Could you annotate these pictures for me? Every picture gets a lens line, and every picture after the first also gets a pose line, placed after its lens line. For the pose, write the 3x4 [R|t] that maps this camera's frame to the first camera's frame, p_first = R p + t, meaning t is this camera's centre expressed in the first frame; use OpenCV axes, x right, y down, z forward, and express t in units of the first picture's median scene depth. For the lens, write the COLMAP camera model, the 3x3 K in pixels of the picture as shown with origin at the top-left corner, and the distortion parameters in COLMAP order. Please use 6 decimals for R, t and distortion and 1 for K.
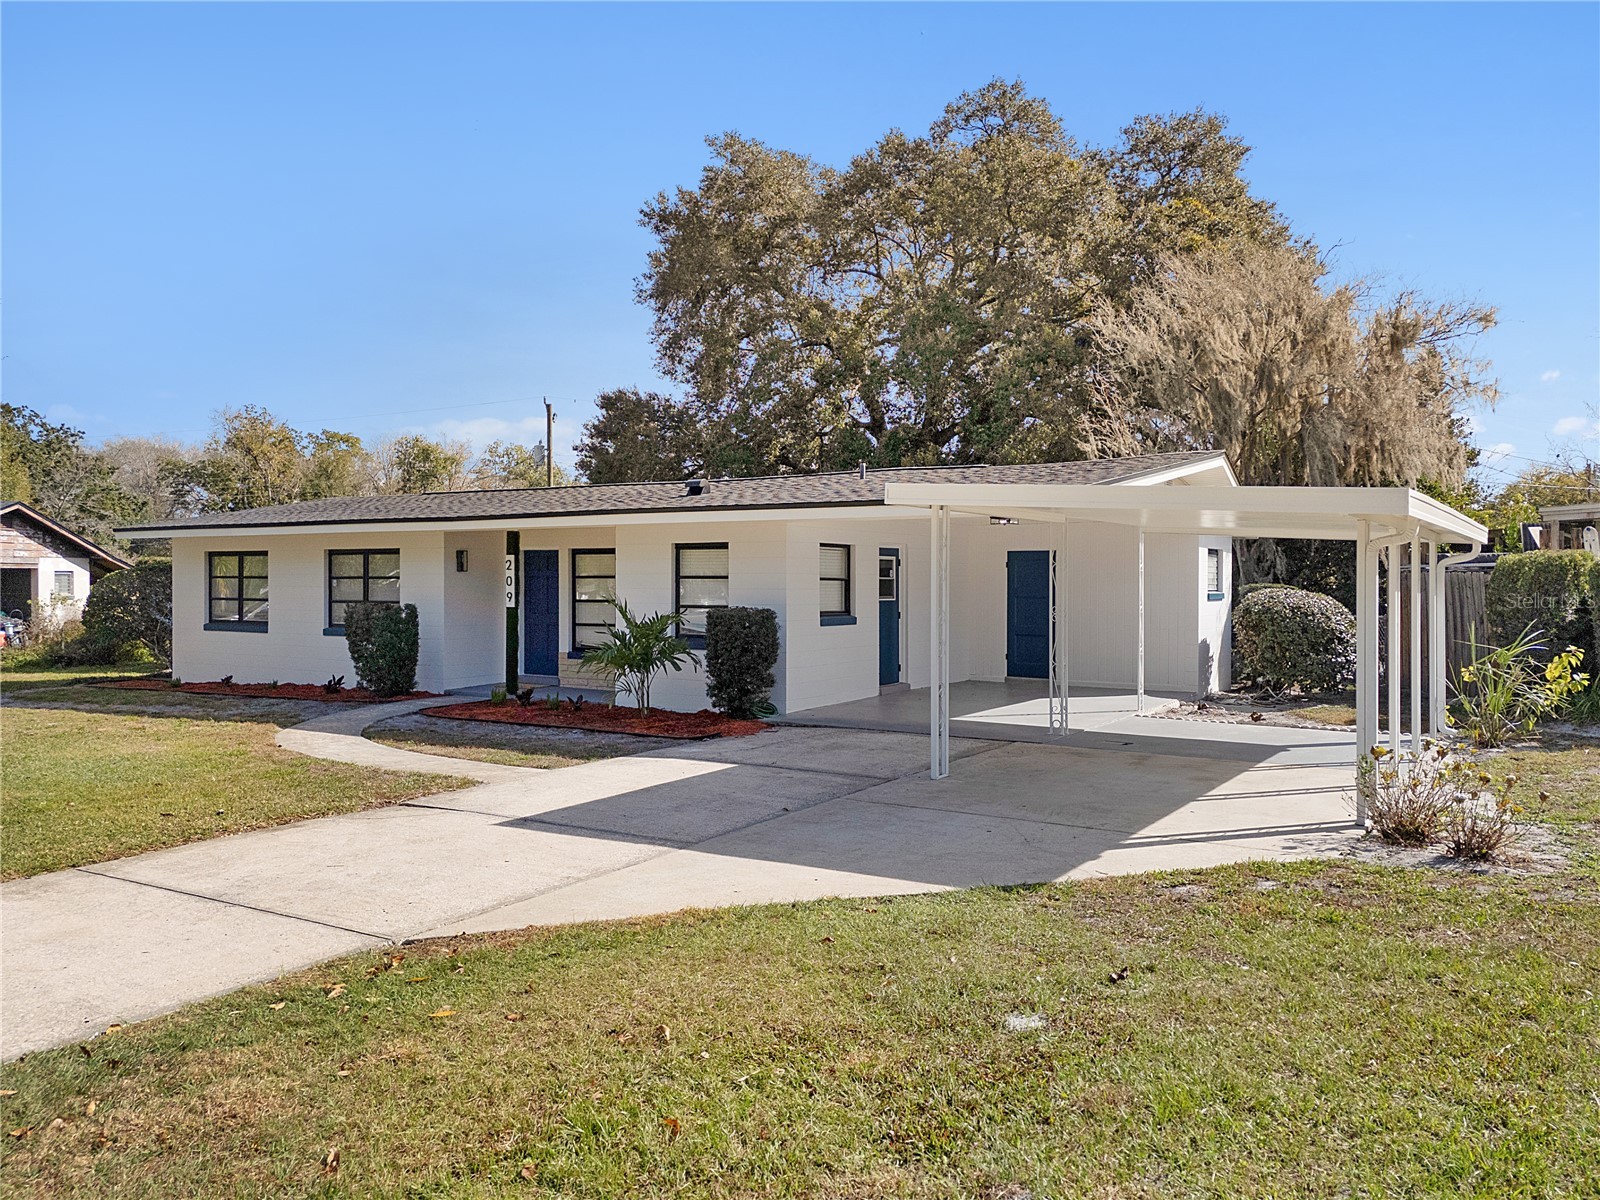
lens RADIAL K [[1224.1, 0, 800.0], [0, 1224.1, 600.0], [0, 0, 1]] dist [0.008334, 0.001880]
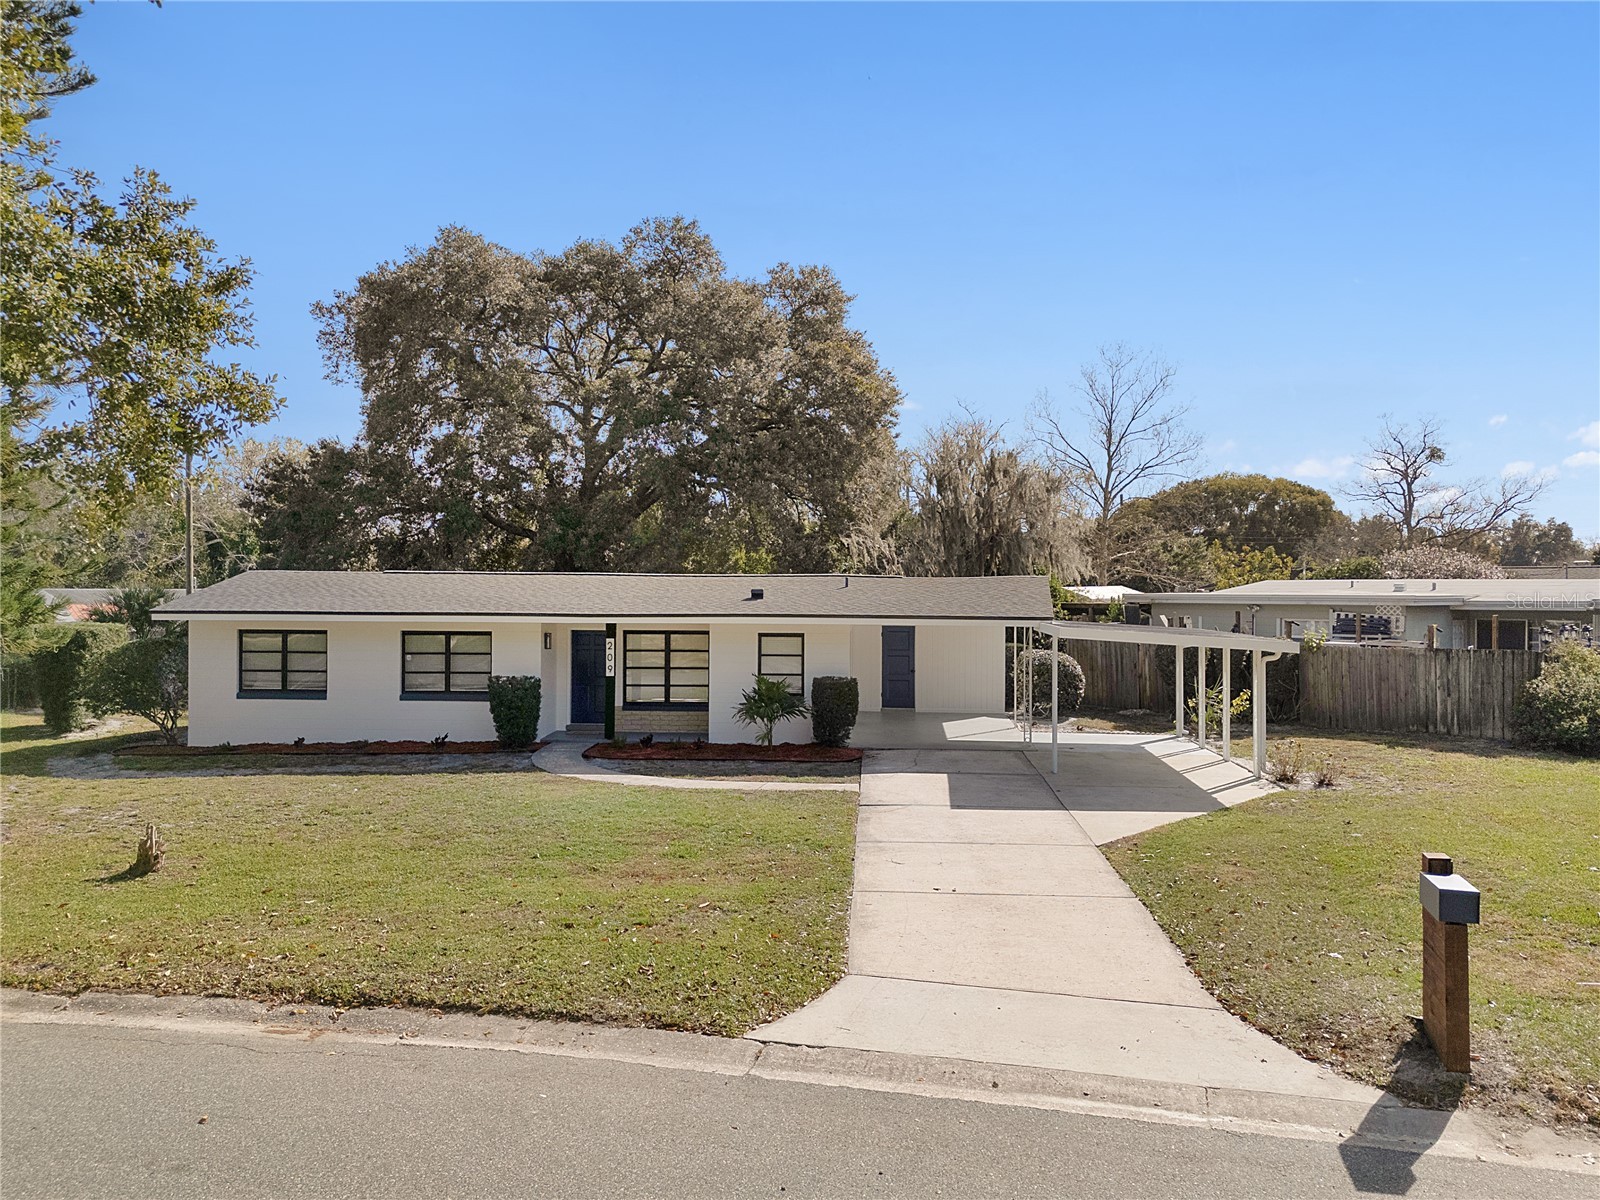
lens RADIAL K [[1224.1, 0, 800.0], [0, 1224.1, 600.0], [0, 0, 1]] dist [0.008334, 0.001880]
pose [[0.868426, -0.004103, 0.495802, -0.605839], [0.003310, 0.999991, 0.002477, -0.068119], [-0.495808, -0.000510, 0.868432, -0.238189]]
